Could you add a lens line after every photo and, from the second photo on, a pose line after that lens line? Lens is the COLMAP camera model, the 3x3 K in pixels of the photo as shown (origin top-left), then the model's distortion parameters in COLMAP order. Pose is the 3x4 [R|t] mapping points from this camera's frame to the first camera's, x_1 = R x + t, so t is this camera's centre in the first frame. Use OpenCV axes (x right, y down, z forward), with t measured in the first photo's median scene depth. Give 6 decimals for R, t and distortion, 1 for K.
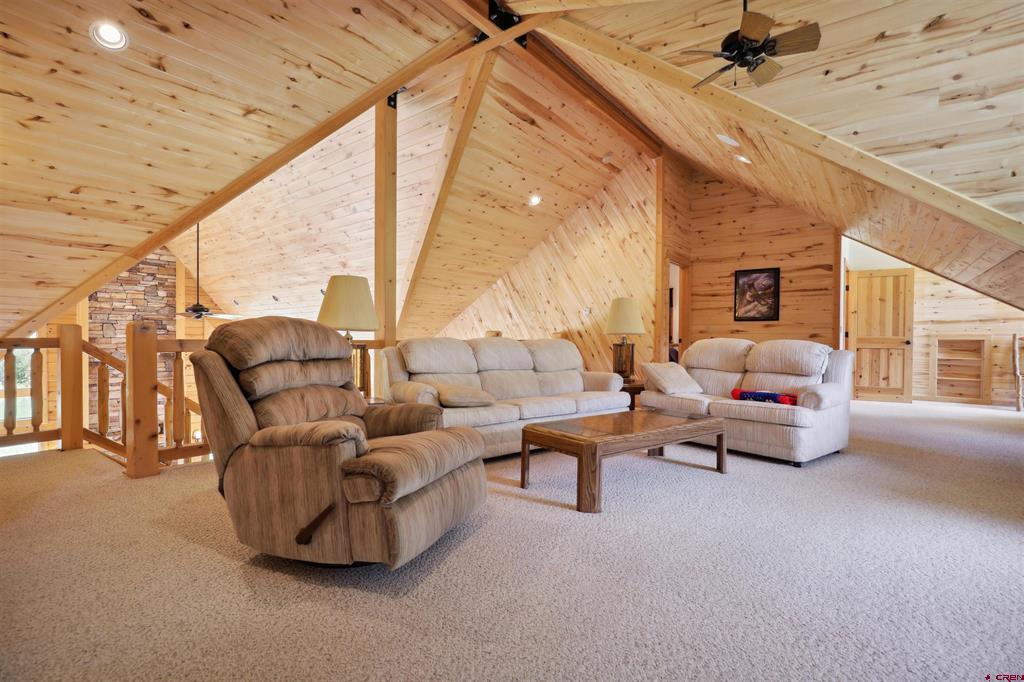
lens RADIAL K [[474.9, 0, 517.4], [0, 474.9, 338.5], [0, 0, 1]] dist [-0.023971, 0.008390]
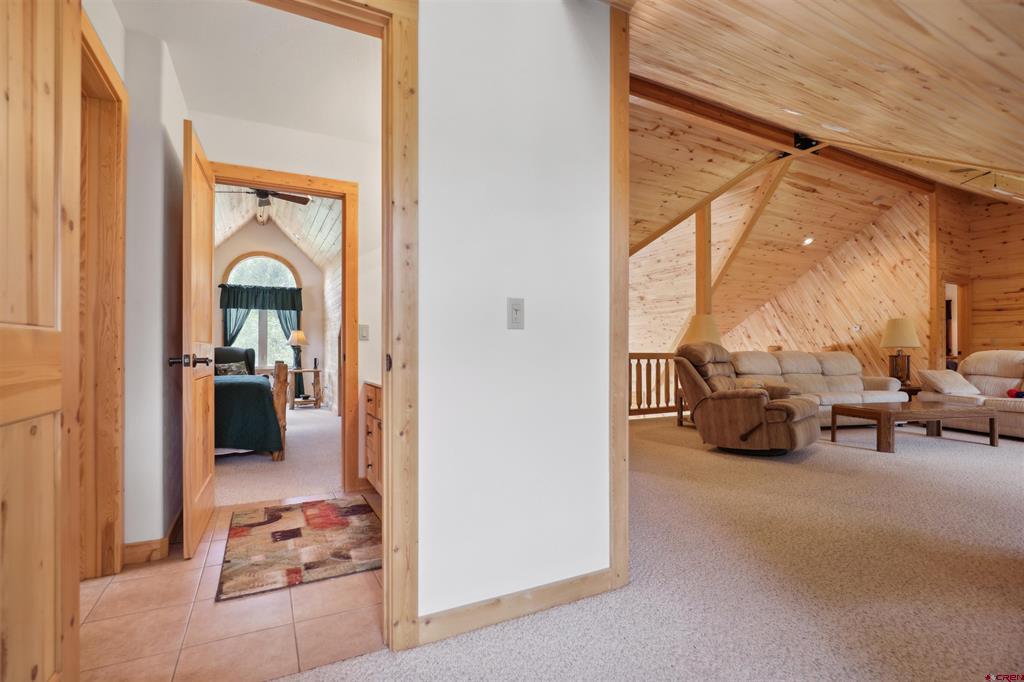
lens RADIAL K [[480.0, 0, 509.6], [0, 480.0, 345.7], [0, 0, 1]] dist [-0.031643, 0.009684]
pose [[0.903874, -0.010097, -0.427680, -0.143501], [0.003786, 0.999871, -0.015604, 0.001438], [0.427782, 0.012484, 0.903796, -0.468333]]
